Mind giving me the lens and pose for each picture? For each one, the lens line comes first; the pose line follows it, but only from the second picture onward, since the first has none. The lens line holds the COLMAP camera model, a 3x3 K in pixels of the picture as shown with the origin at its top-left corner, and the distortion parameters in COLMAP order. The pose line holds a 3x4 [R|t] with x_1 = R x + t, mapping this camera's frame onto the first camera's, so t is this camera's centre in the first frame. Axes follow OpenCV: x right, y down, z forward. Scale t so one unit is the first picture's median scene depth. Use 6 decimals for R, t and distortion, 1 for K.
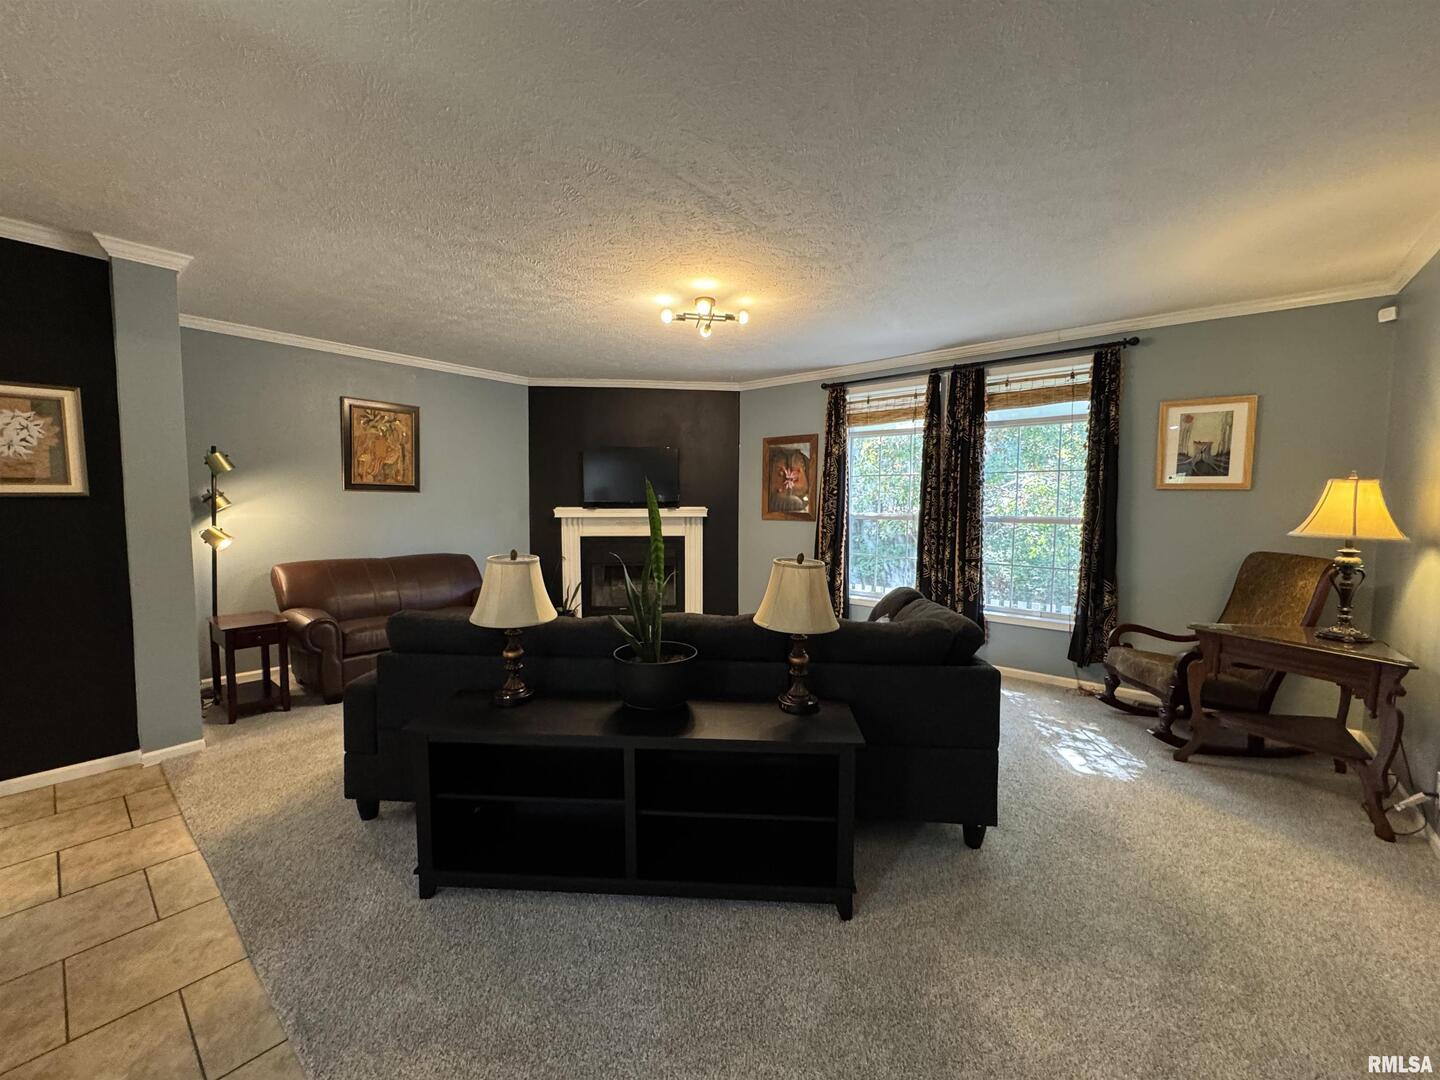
lens RADIAL K [[573.7, 0, 719.9], [0, 573.7, 538.5], [0, 0, 1]] dist [-0.005445, 0.000845]
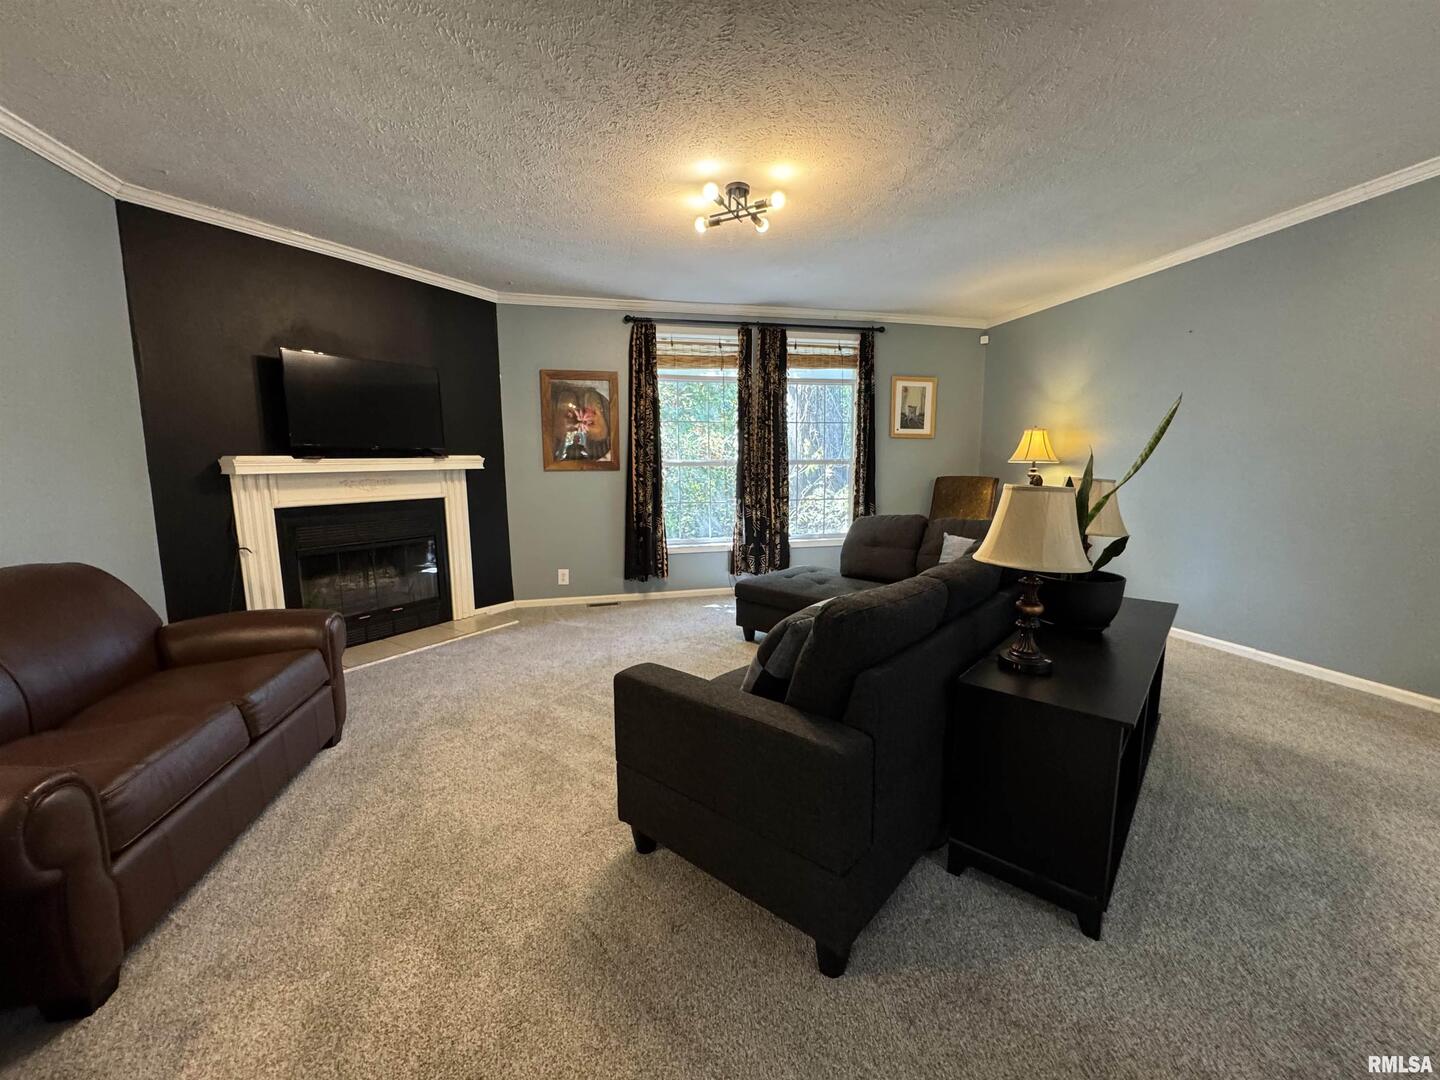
lens RADIAL K [[573.7, 0, 722.6], [0, 573.7, 536.7], [0, 0, 1]] dist [-0.005445, 0.000845]
pose [[0.596599, -0.110789, 0.794856, -0.544686], [0.066161, 0.993844, 0.088867, 0.005124], [-0.799808, -0.000430, 0.600256, 0.385676]]
